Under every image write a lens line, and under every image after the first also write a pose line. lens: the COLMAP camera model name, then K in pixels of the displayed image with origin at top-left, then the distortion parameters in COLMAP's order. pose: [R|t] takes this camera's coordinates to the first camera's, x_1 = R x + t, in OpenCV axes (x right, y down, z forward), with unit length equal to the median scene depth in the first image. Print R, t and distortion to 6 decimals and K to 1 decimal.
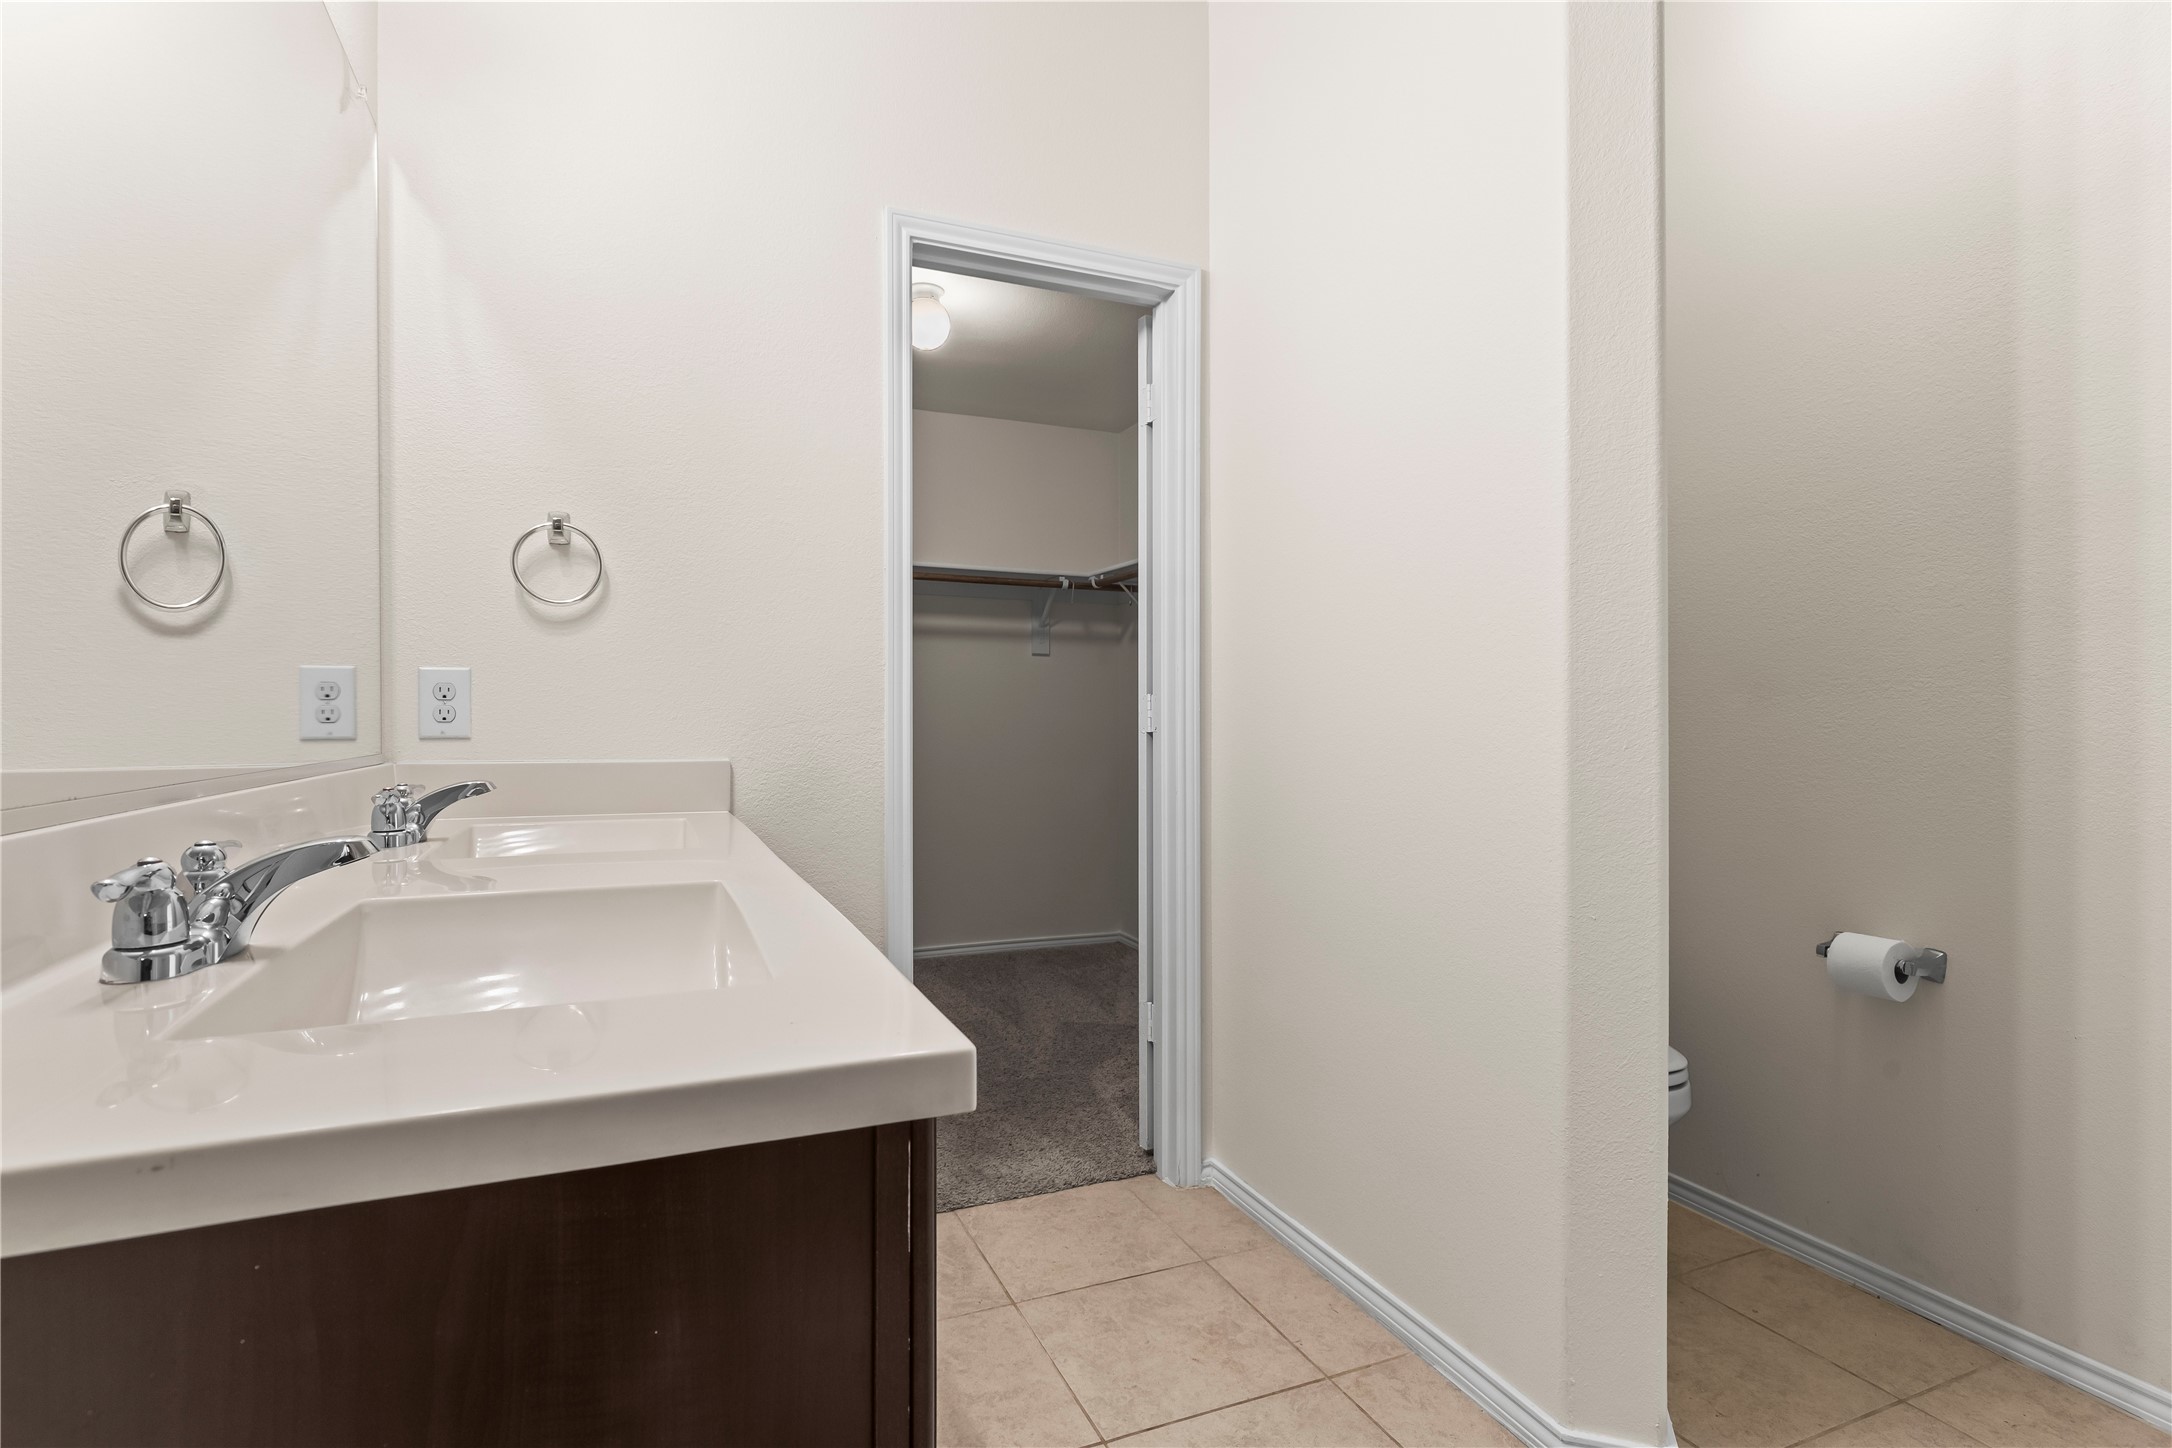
lens RADIAL K [[1050.3, 0, 1086.0], [0, 1050.3, 724.0], [0, 0, 1]] dist [0.002467, 0.000203]
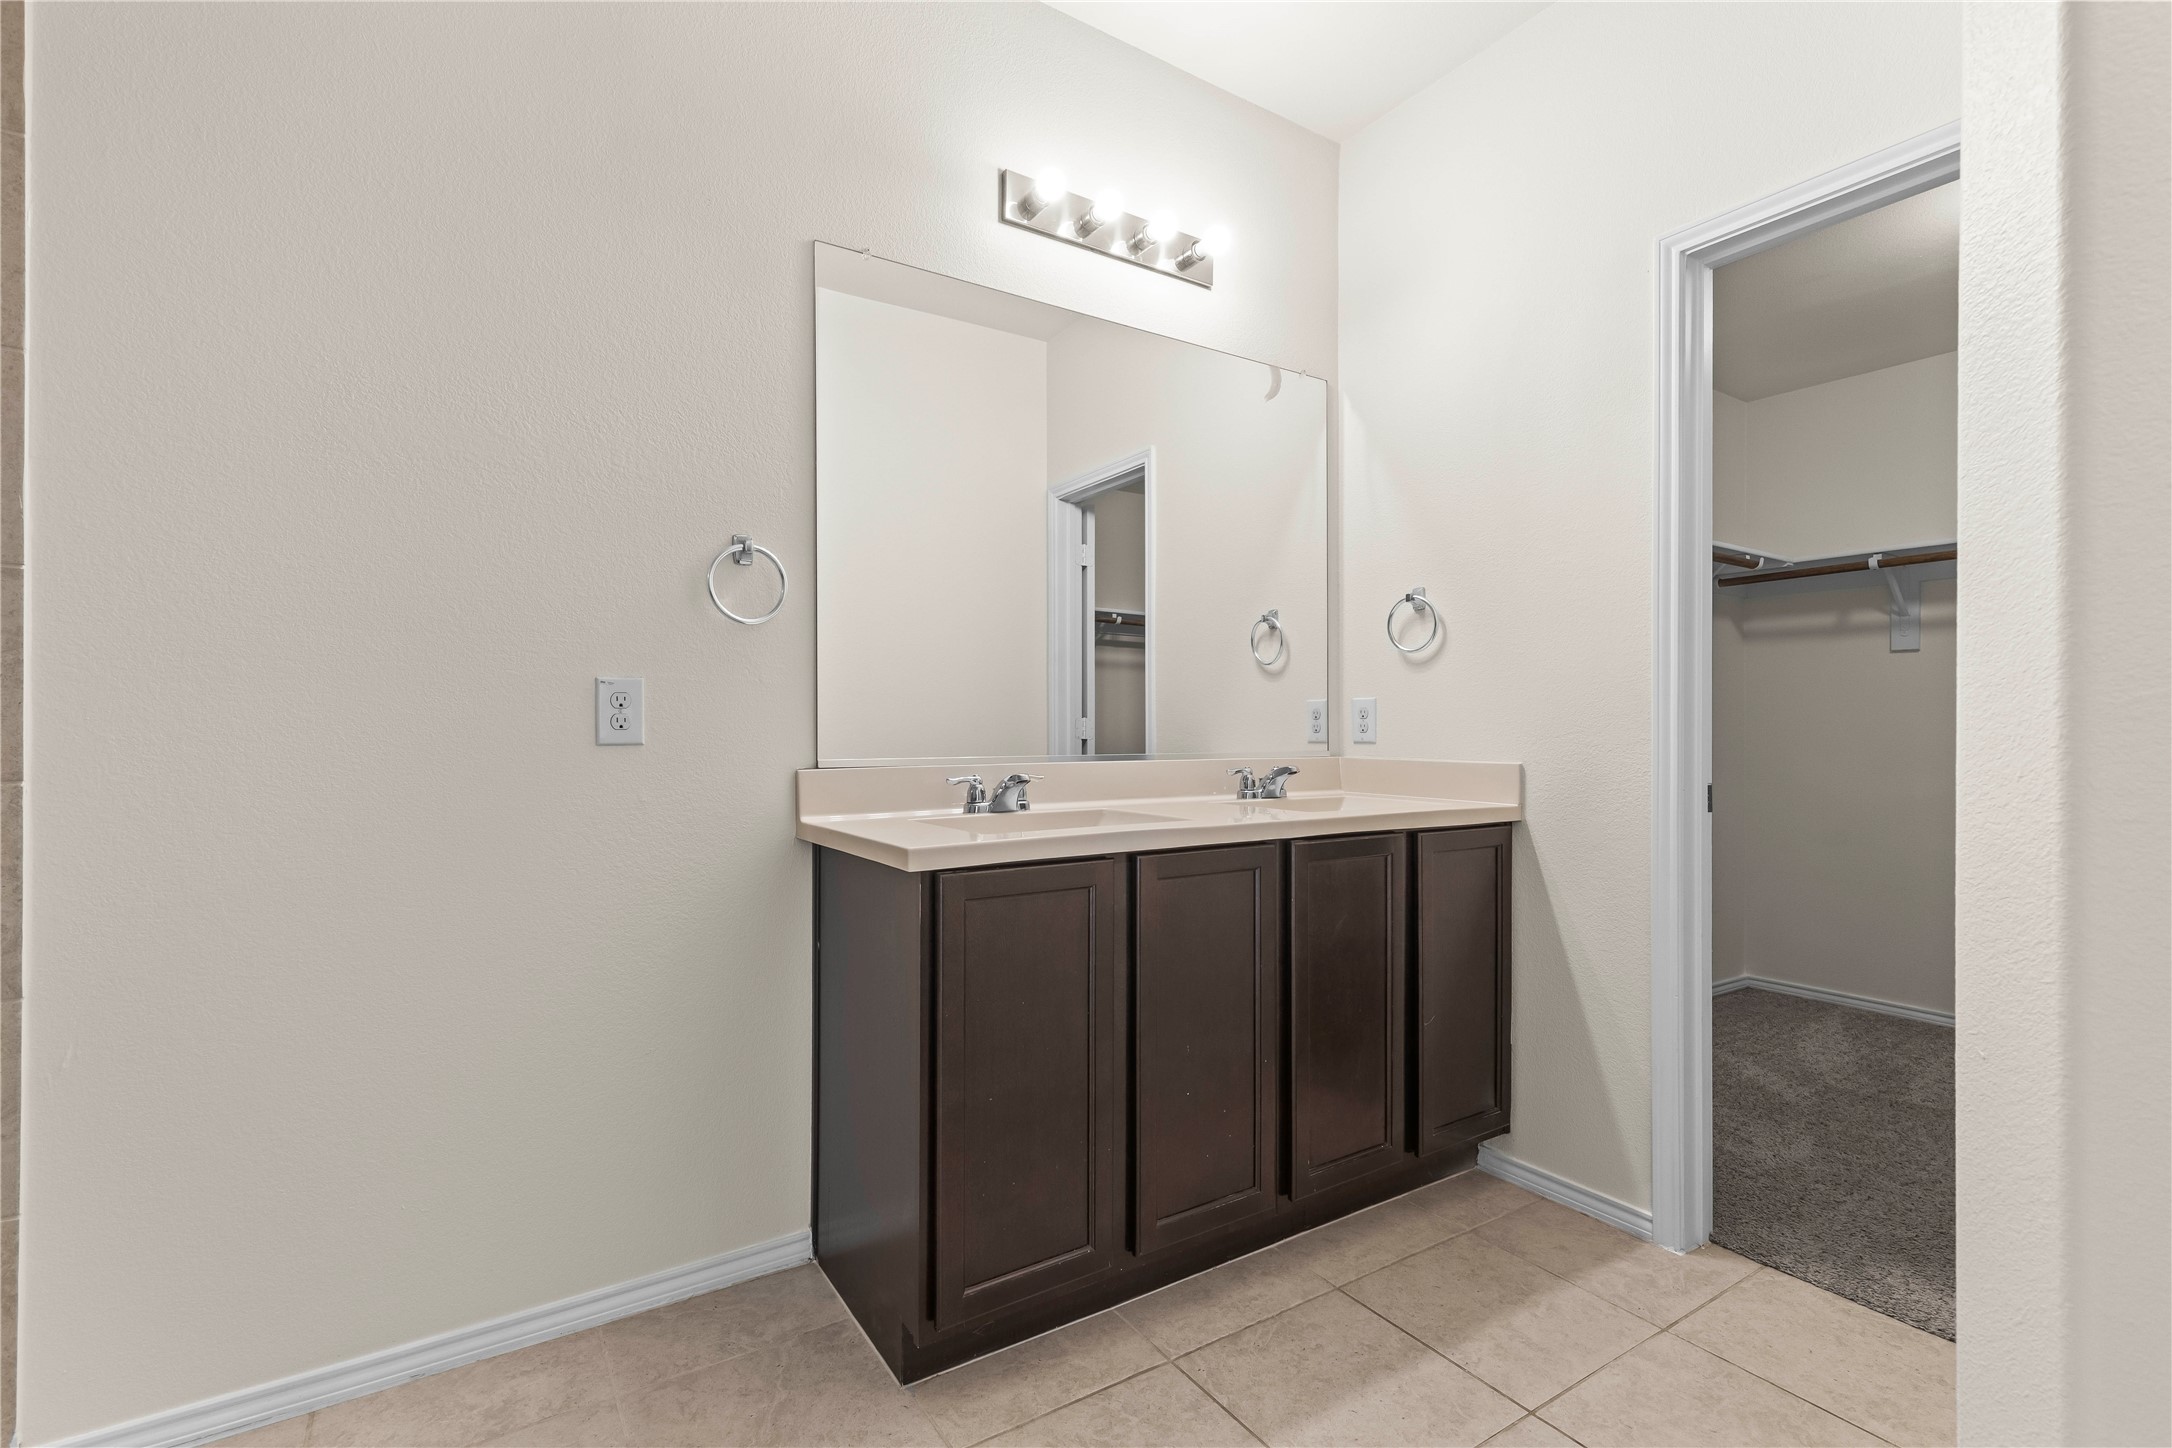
lens RADIAL K [[980.0, 0, 1079.4], [0, 980.0, 729.0], [0, 0, 1]] dist [0.008602, -0.000208]
pose [[0.161188, -0.007204, -0.986897, 0.744767], [-0.010460, 0.999905, -0.009007, 0.010425], [0.986868, 0.011775, 0.161097, 0.312797]]
